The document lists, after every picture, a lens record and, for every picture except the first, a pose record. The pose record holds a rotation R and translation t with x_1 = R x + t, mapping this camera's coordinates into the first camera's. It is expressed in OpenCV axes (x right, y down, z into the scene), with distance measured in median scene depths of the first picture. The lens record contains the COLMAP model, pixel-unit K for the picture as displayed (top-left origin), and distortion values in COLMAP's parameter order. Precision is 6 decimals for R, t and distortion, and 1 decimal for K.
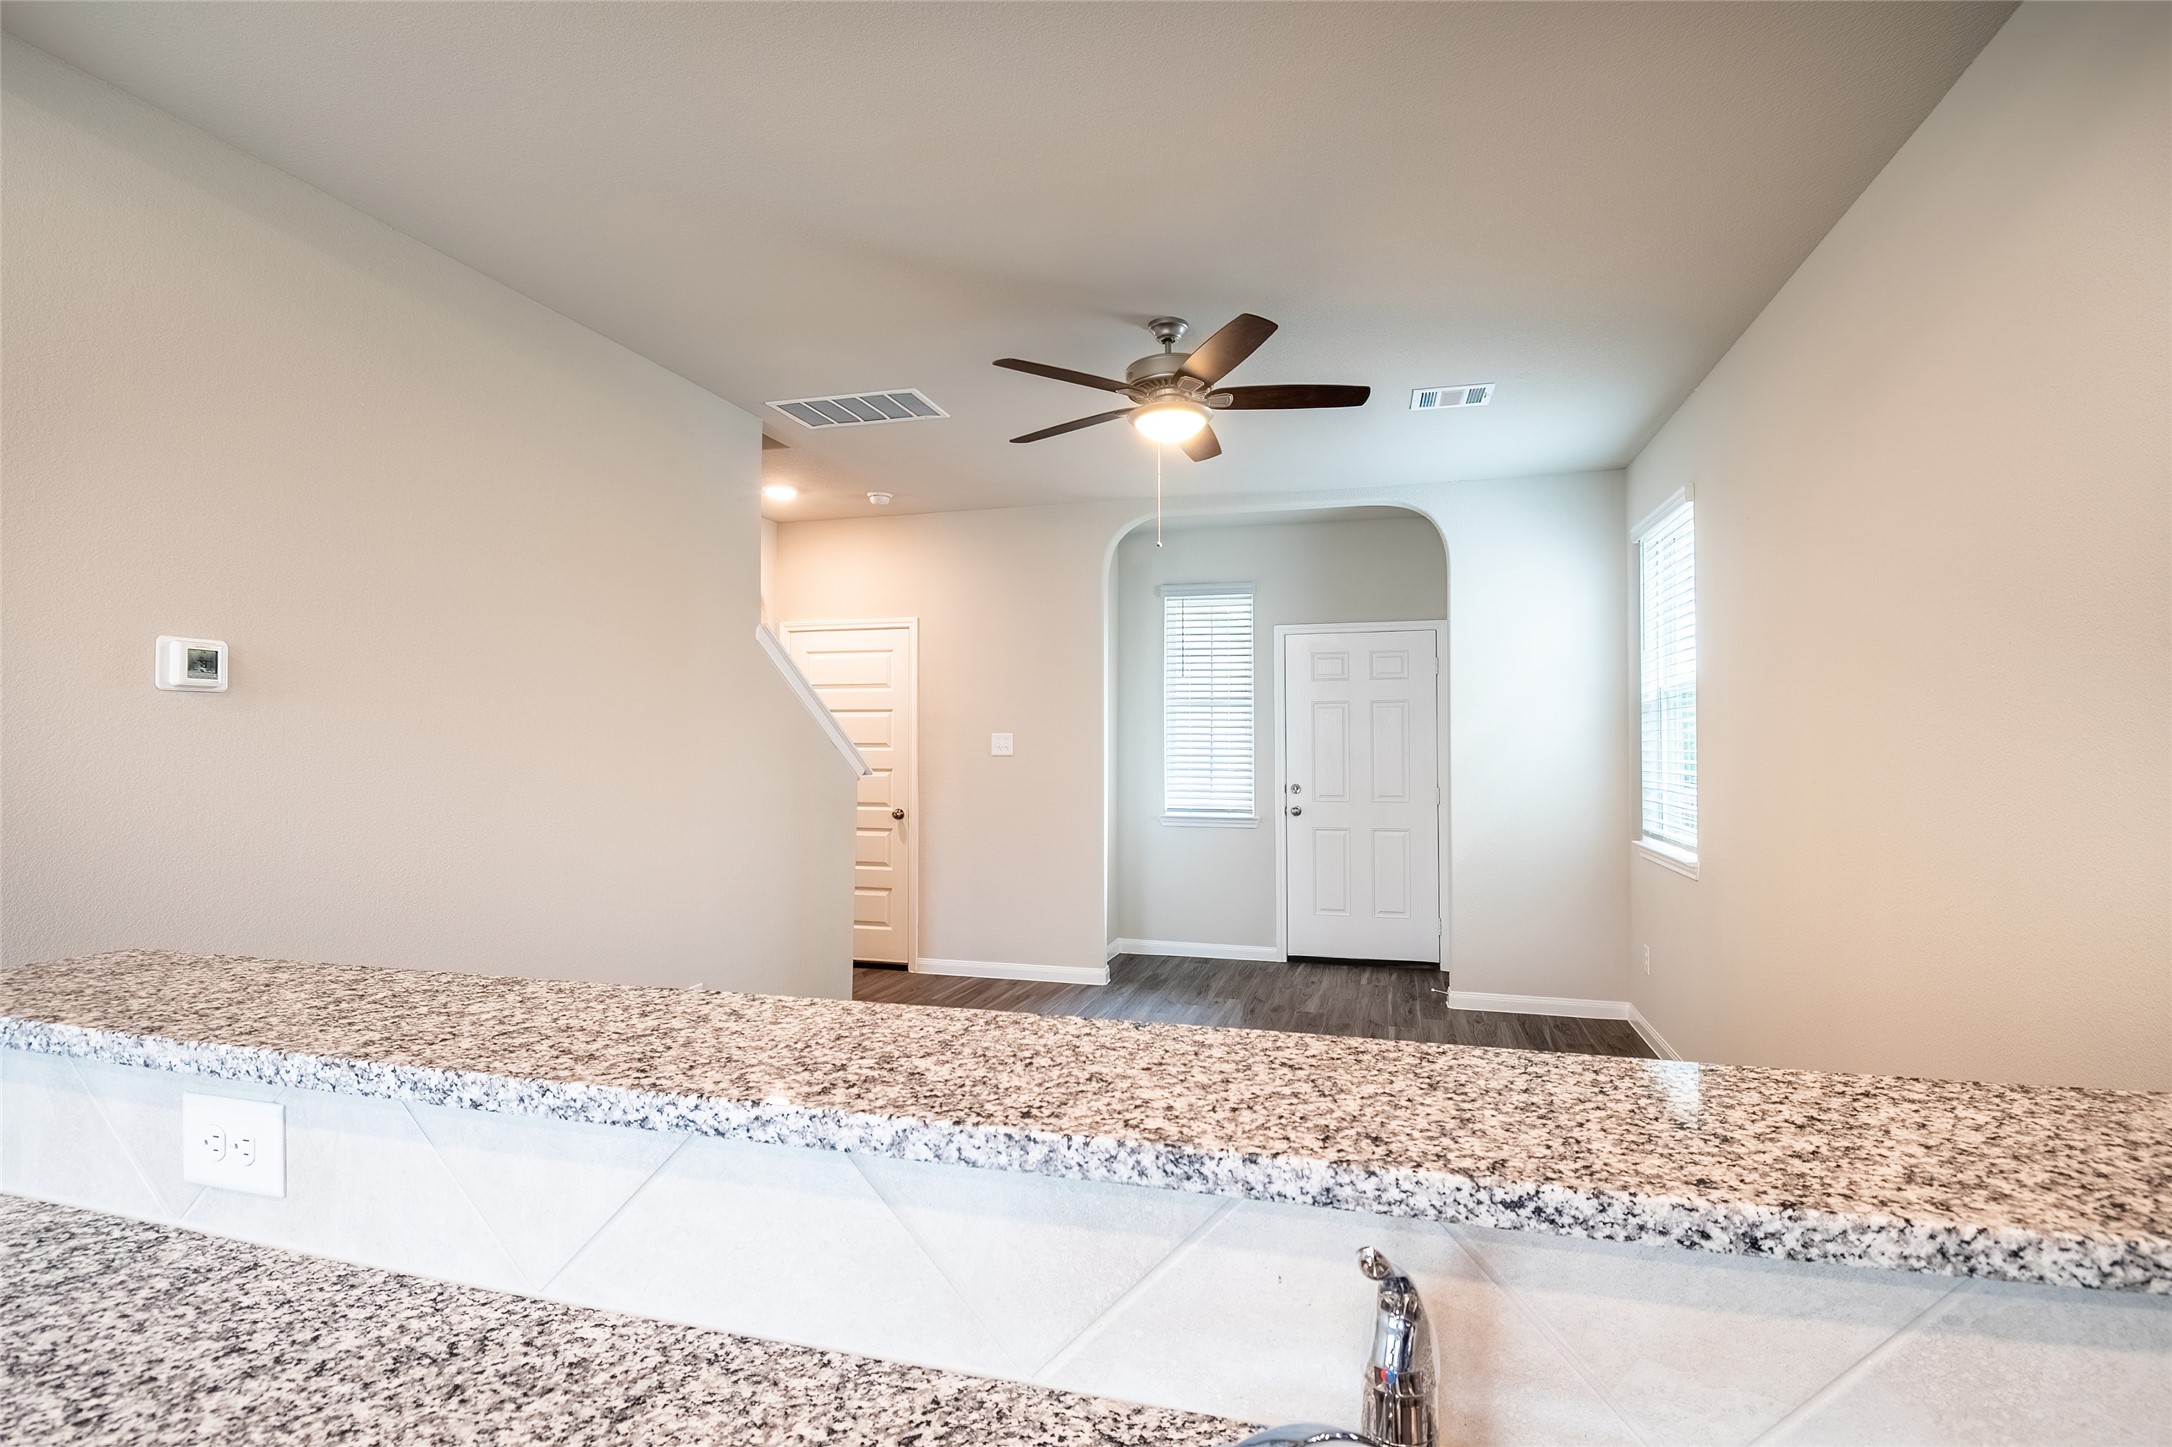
lens RADIAL K [[1038.9, 0, 1086.7], [0, 1038.9, 729.4], [0, 0, 1]] dist [0.002338, -0.004368]
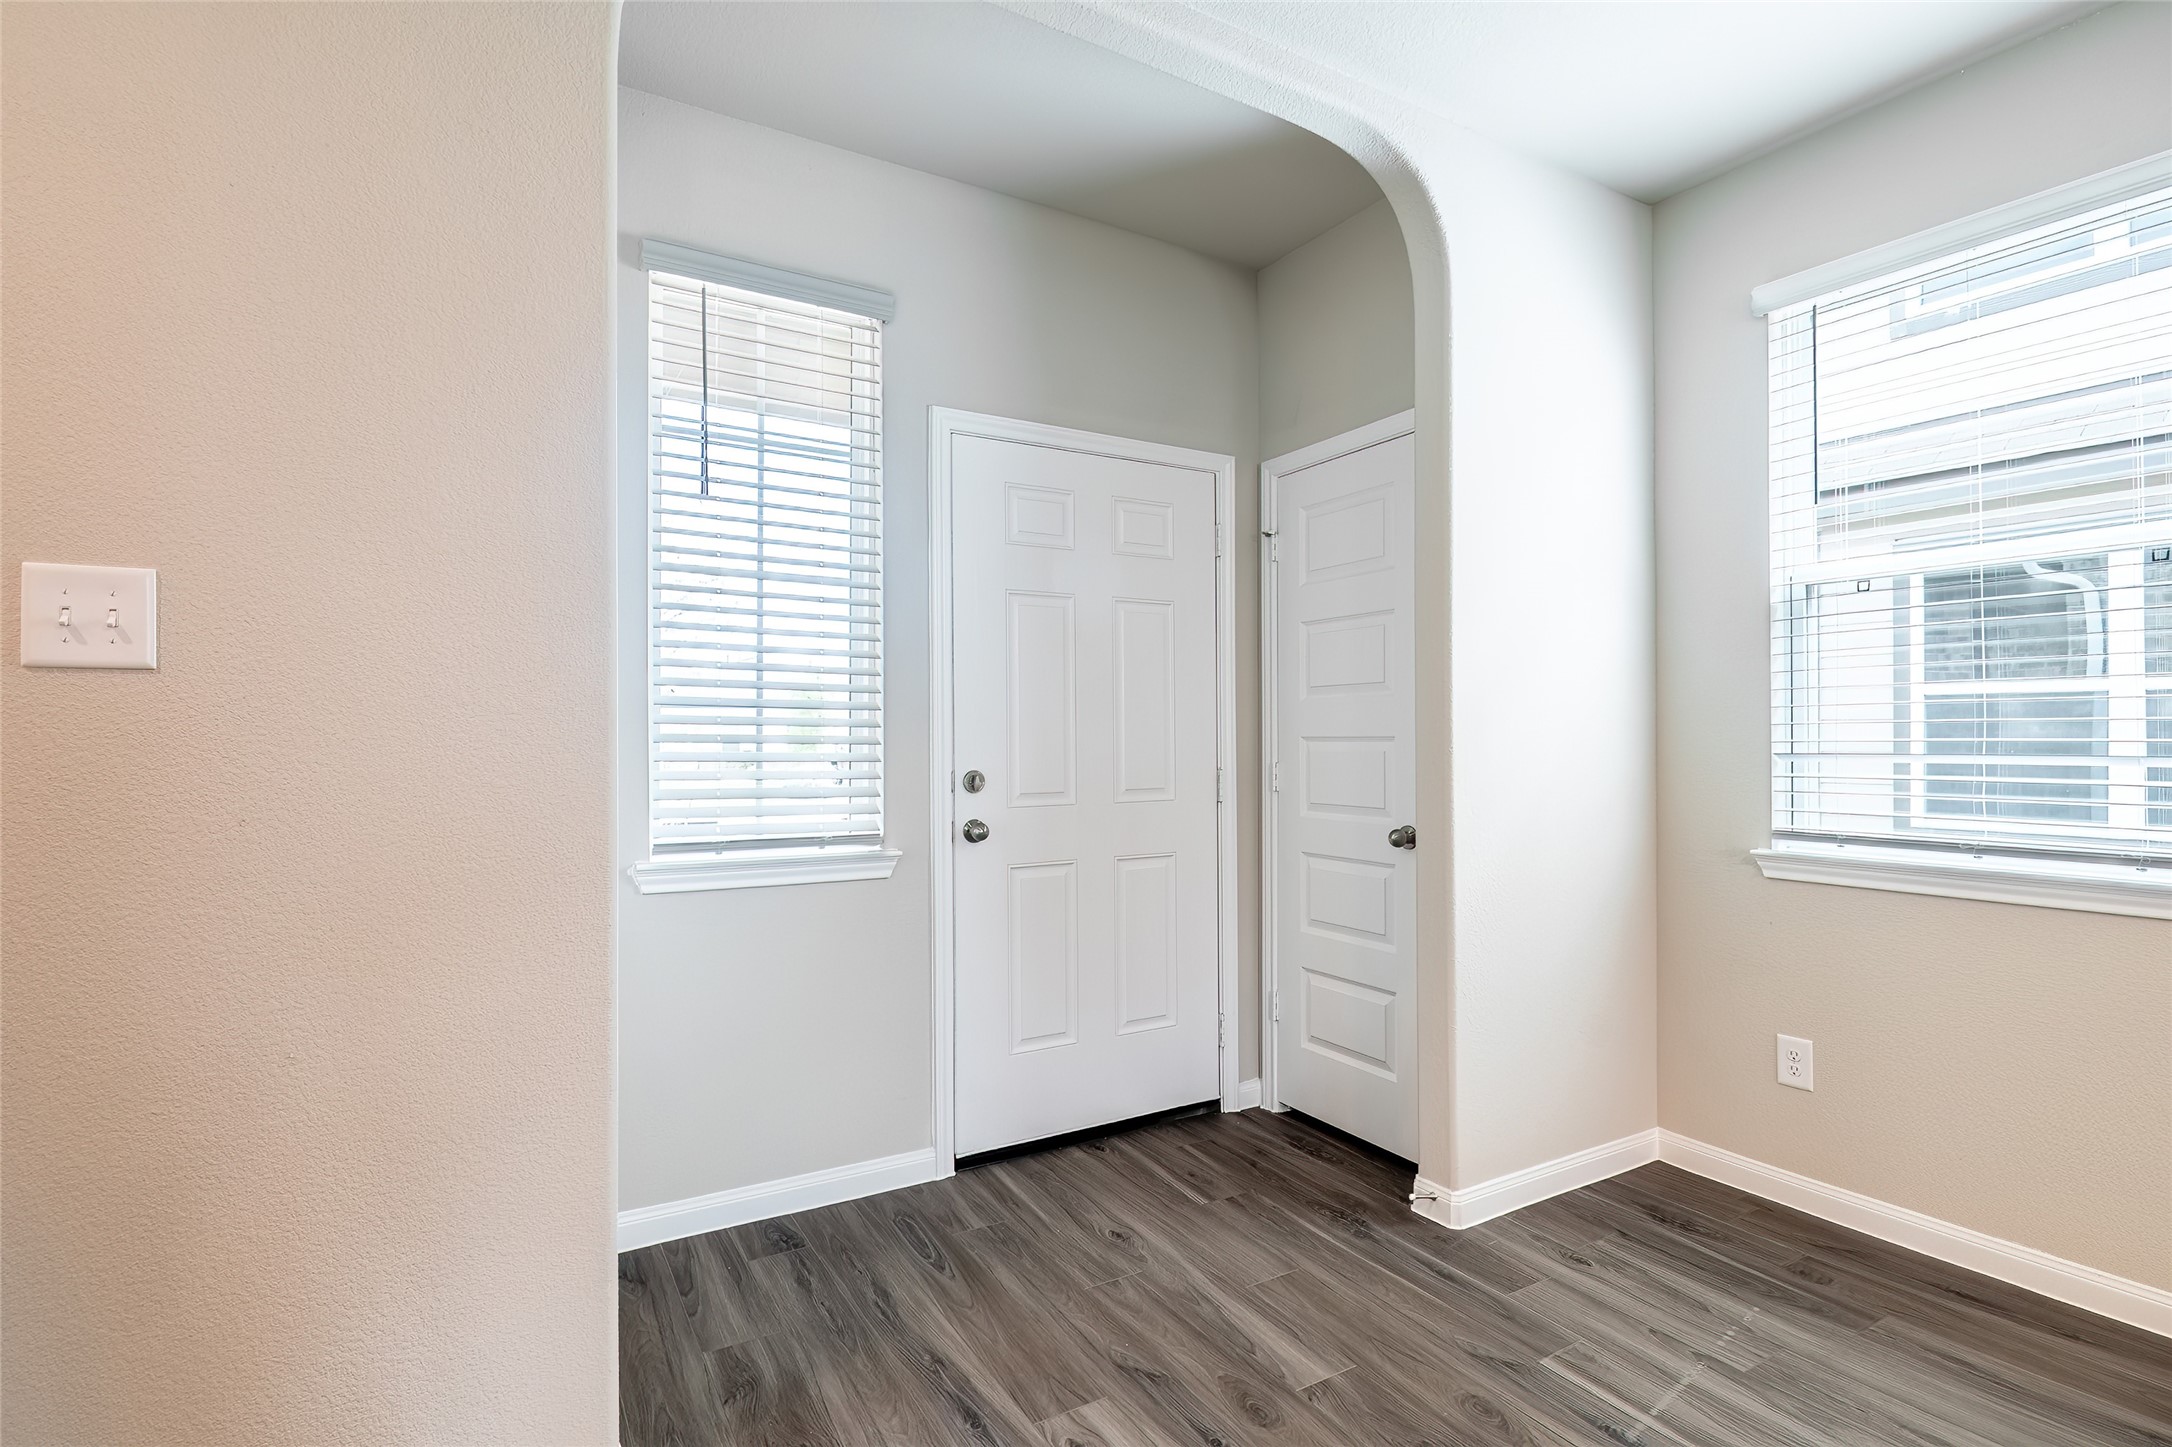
lens RADIAL K [[1038.9, 0, 1090.4], [0, 1038.9, 739.8], [0, 0, 1]] dist [0.002338, -0.004368]
pose [[0.686108, 0.000016, 0.727499, -0.089544], [-0.010973, 0.999886, 0.010328, 0.033983], [-0.727417, -0.015069, 0.686031, 0.656332]]
